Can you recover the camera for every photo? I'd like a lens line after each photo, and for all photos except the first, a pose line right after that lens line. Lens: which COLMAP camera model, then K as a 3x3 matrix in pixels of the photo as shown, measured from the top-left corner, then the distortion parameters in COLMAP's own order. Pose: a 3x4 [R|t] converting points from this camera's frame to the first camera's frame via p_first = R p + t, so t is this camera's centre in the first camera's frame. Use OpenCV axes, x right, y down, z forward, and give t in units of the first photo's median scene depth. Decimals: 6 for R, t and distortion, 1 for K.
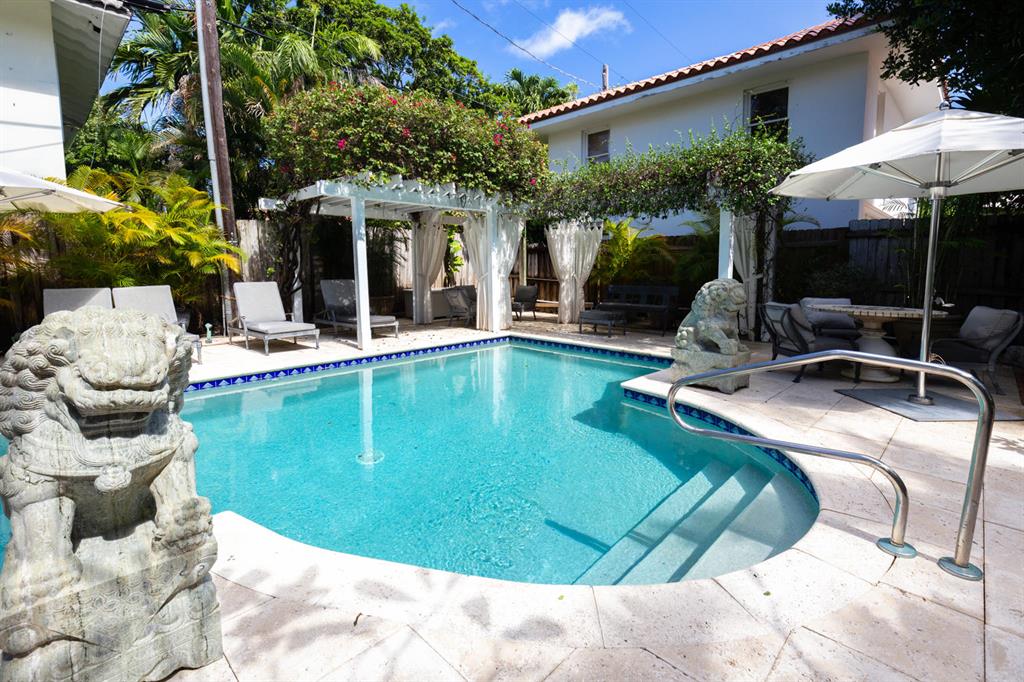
lens RADIAL K [[480.4, 0, 509.0], [0, 480.4, 307.6], [0, 0, 1]] dist [-0.002039, -0.000278]
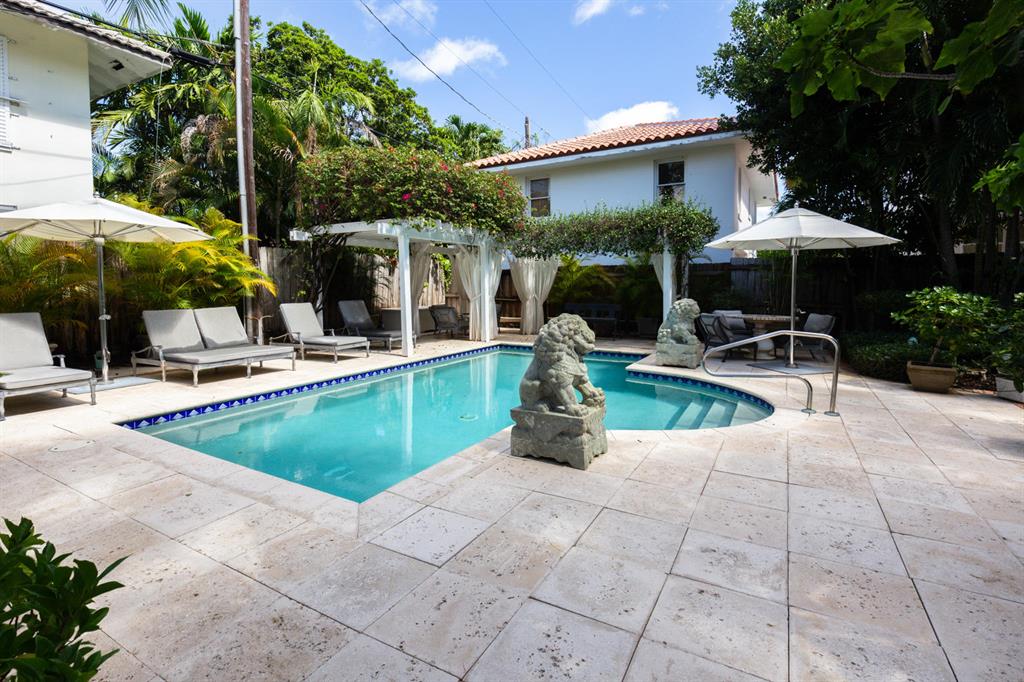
lens RADIAL K [[483.6, 0, 513.2], [0, 483.6, 300.2], [0, 0, 1]] dist [0.001990, -0.000033]
pose [[0.966041, -0.007322, 0.258285, -0.317232], [0.021222, 0.998469, -0.051073, 0.009297], [-0.257516, 0.054820, 0.964718, -0.252837]]
